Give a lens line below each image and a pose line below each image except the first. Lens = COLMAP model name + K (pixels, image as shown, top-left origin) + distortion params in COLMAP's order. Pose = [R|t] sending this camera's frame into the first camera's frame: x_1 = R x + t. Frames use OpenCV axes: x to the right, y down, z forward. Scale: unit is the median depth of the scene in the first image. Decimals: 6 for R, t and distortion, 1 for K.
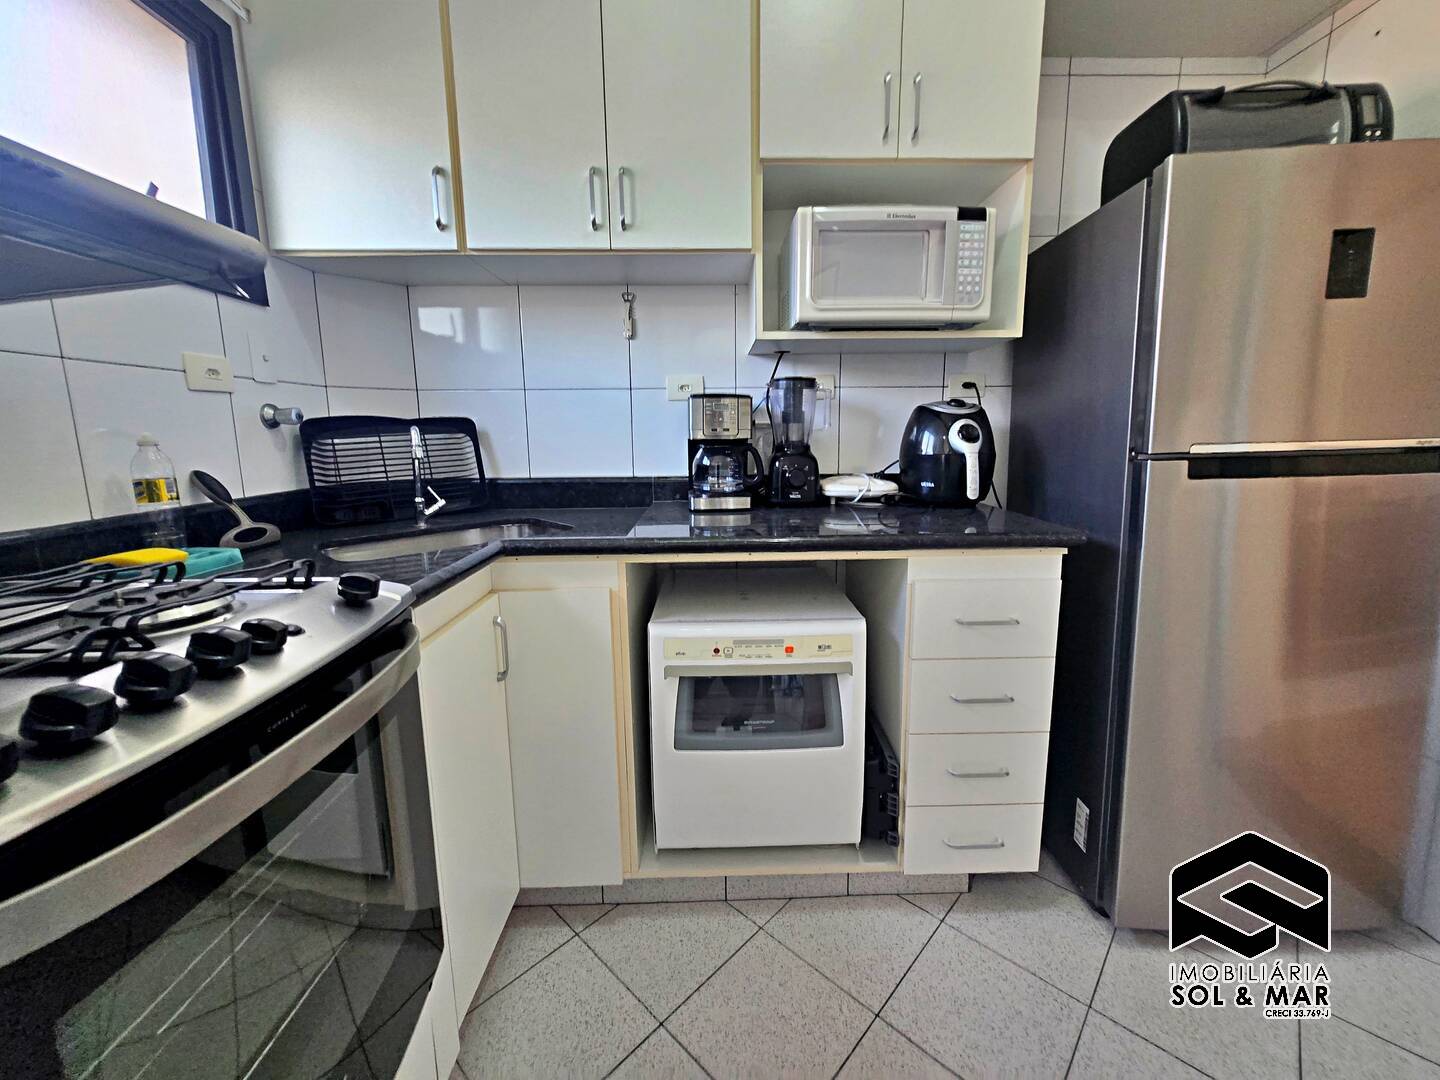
lens RADIAL K [[573.7, 0, 744.1], [0, 573.7, 520.4], [0, 0, 1]] dist [0.002037, 0.000410]
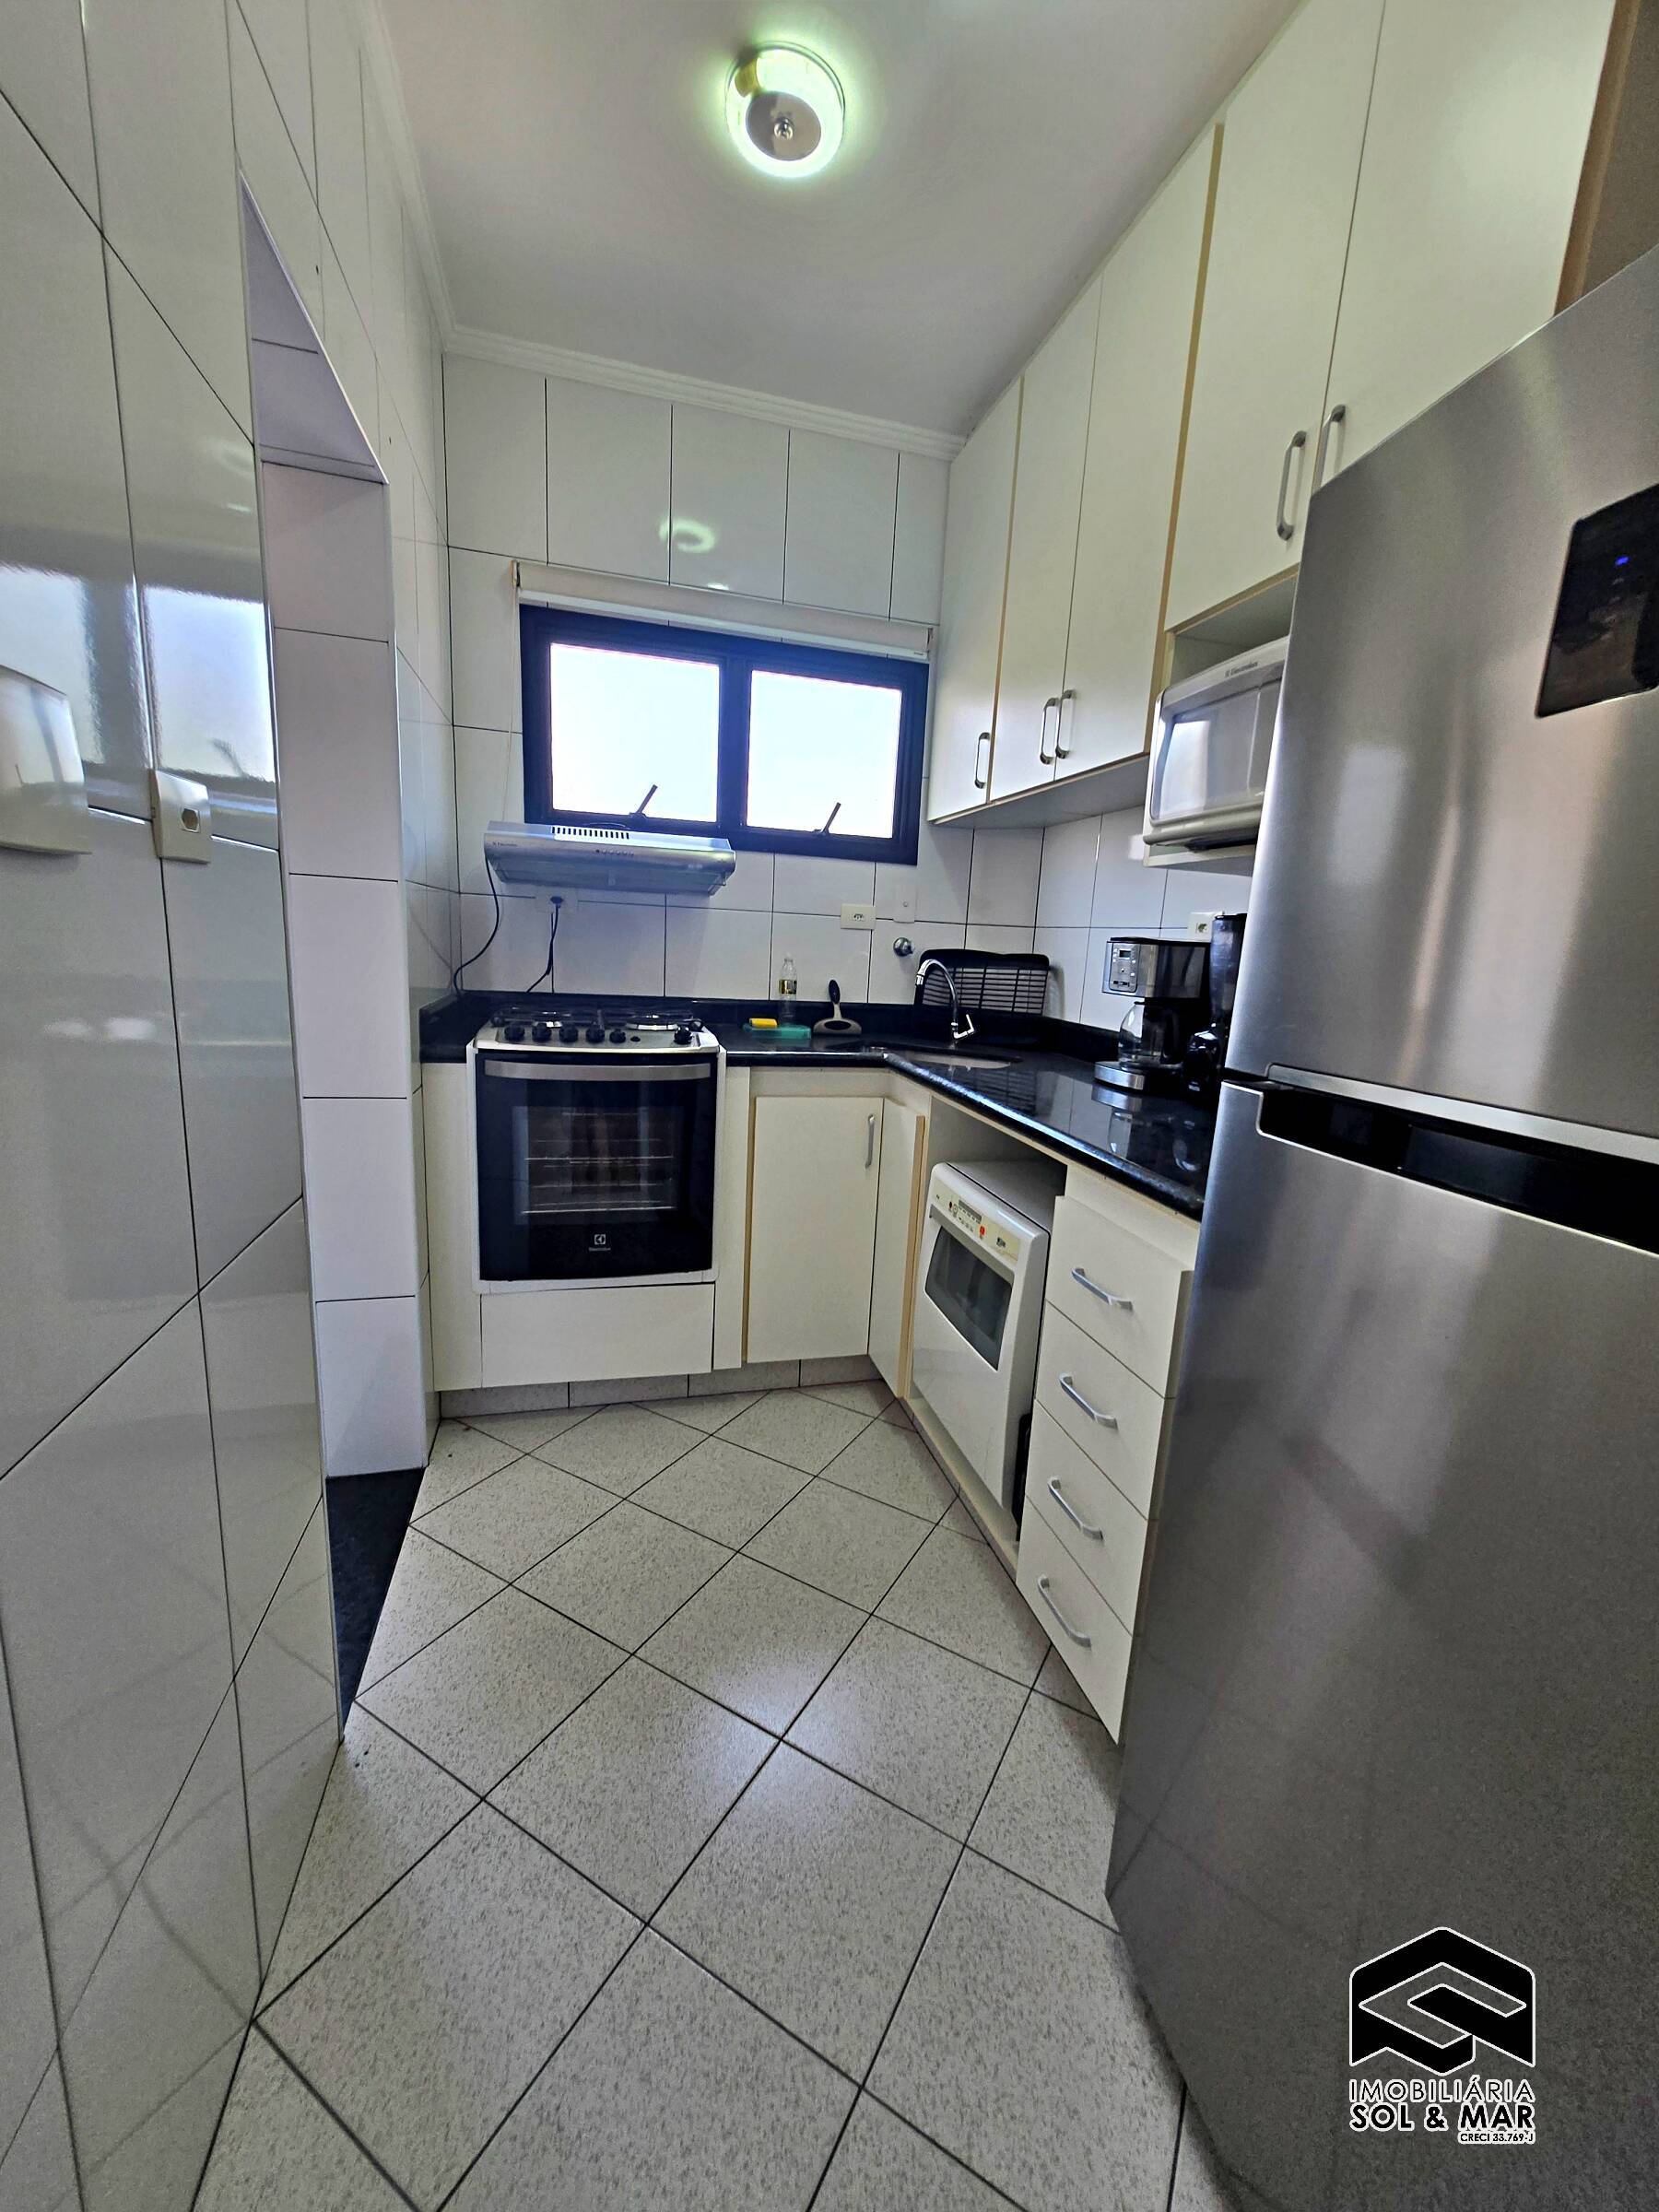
lens RADIAL K [[881.2, 0, 825.4], [0, 881.2, 1107.5], [0, 0, 1]] dist [0.002037, 0.000410]
pose [[0.217658, 0.205131, -0.954226, 1.186606], [-0.208198, 0.964921, 0.159940, -0.112532], [0.953561, 0.163855, 0.252731, 0.373492]]
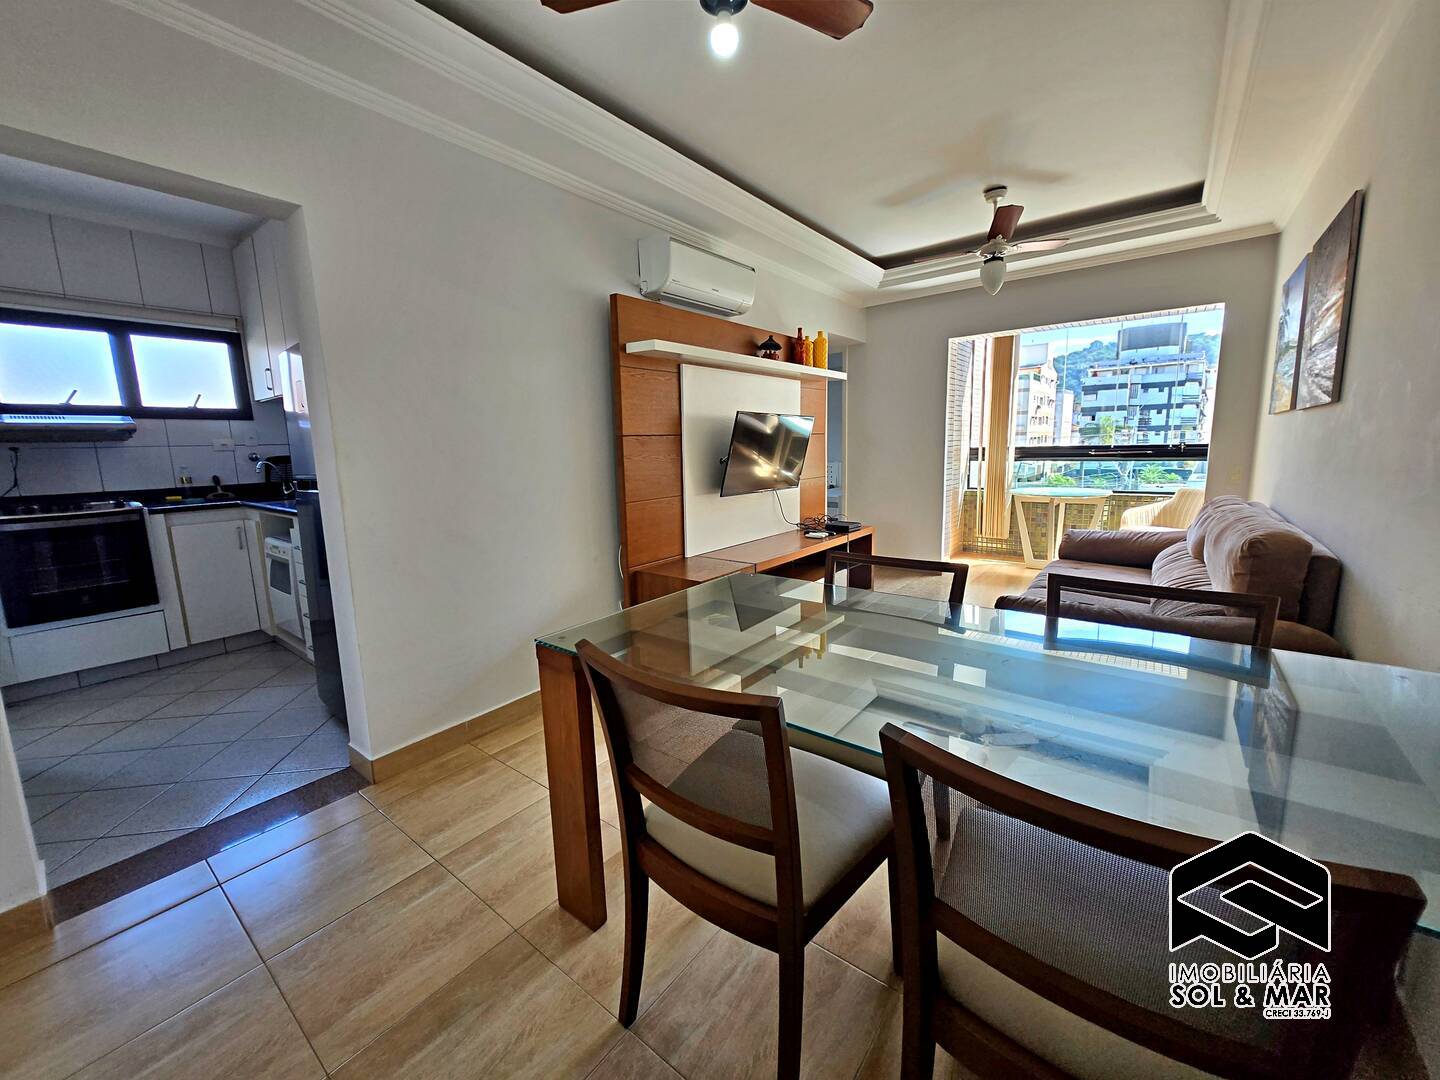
lens RADIAL K [[573.7, 0, 725.4], [0, 573.7, 529.3], [0, 0, 1]] dist [0.002037, 0.000410]
pose [[0.769250, 0.083408, -0.633480, 2.965591], [-0.082541, 0.996108, 0.030923, -0.104248], [0.633594, 0.028501, 0.773141, 0.263859]]
